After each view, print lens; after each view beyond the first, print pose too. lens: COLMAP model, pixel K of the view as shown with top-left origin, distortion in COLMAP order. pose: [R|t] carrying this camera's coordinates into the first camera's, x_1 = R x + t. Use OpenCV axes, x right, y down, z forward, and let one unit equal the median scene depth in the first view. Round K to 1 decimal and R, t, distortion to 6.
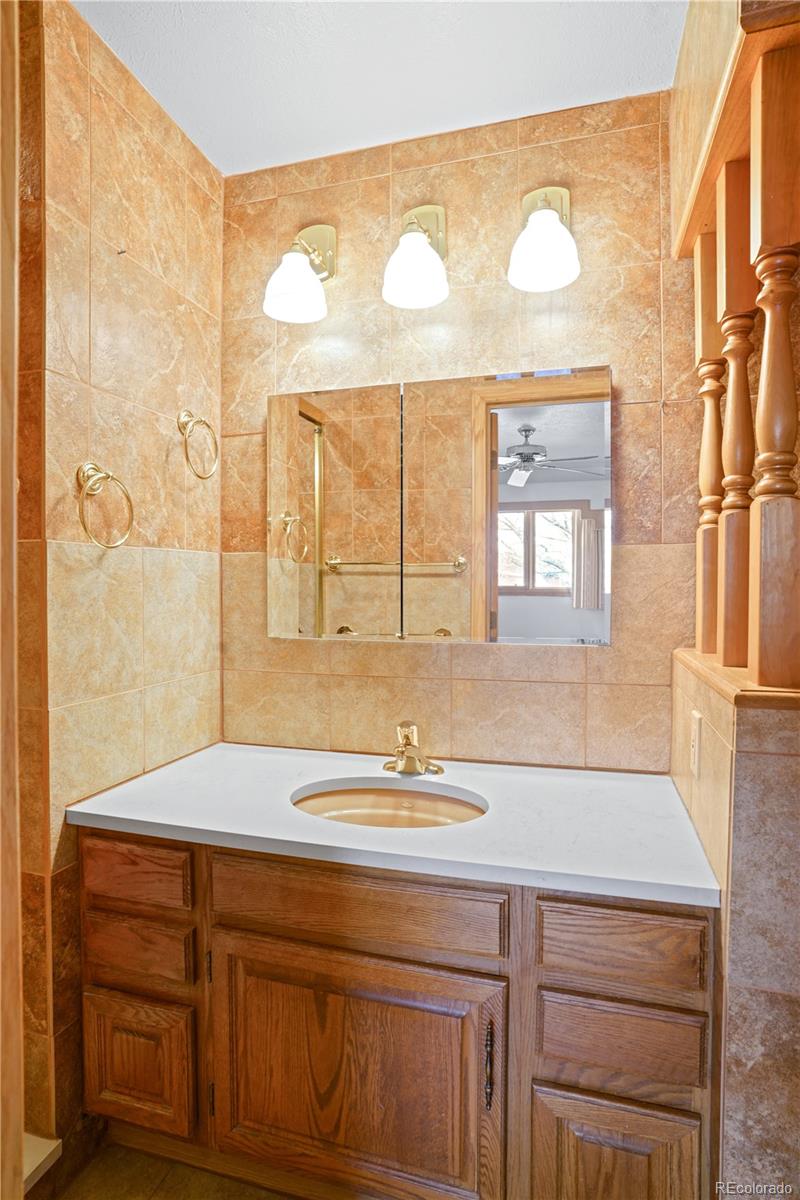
lens RADIAL K [[605.0, 0, 404.7], [0, 605.0, 596.9], [0, 0, 1]] dist [-0.044307, 0.001935]
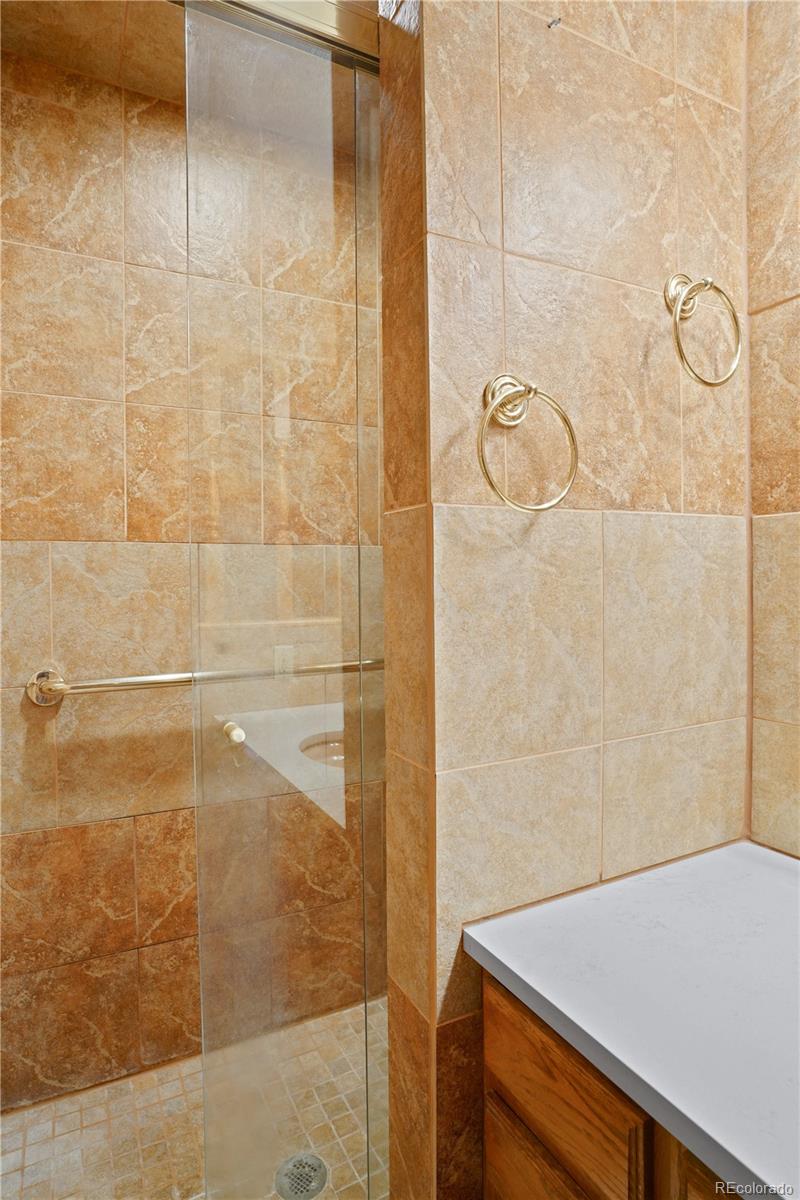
lens RADIAL K [[655.6, 0, 395.7], [0, 655.6, 598.0], [0, 0, 1]] dist [-0.048508, 0.021560]
pose [[0.677022, 0.010511, -0.735888, -0.092333], [0.001405, 0.999878, 0.015574, -0.005544], [0.735962, -0.011578, 0.676924, 0.390562]]
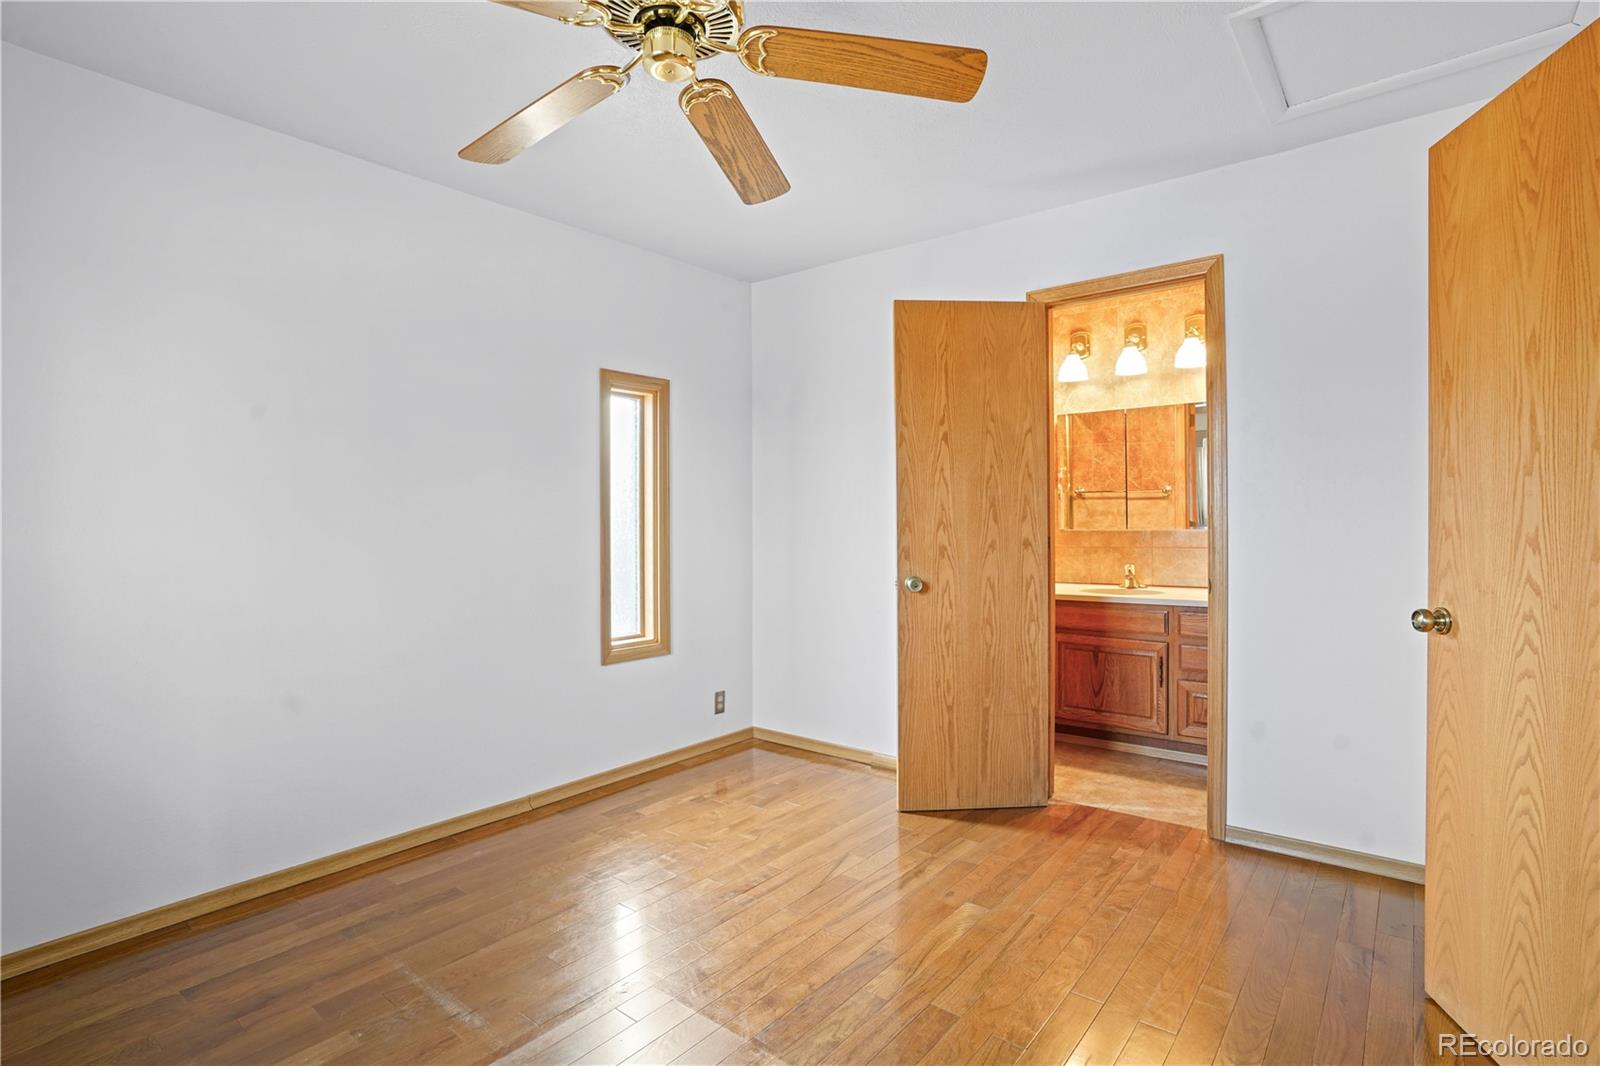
lens RADIAL K [[784.7, 0, 804.5], [0, 784.7, 521.6], [0, 0, 1]] dist [-0.039762, 0.004429]
pose [[0.921683, -0.009412, -0.387829, 0.014196], [0.005458, 0.999921, -0.011296, 0.072509], [0.387905, 0.008294, 0.921662, -2.067215]]
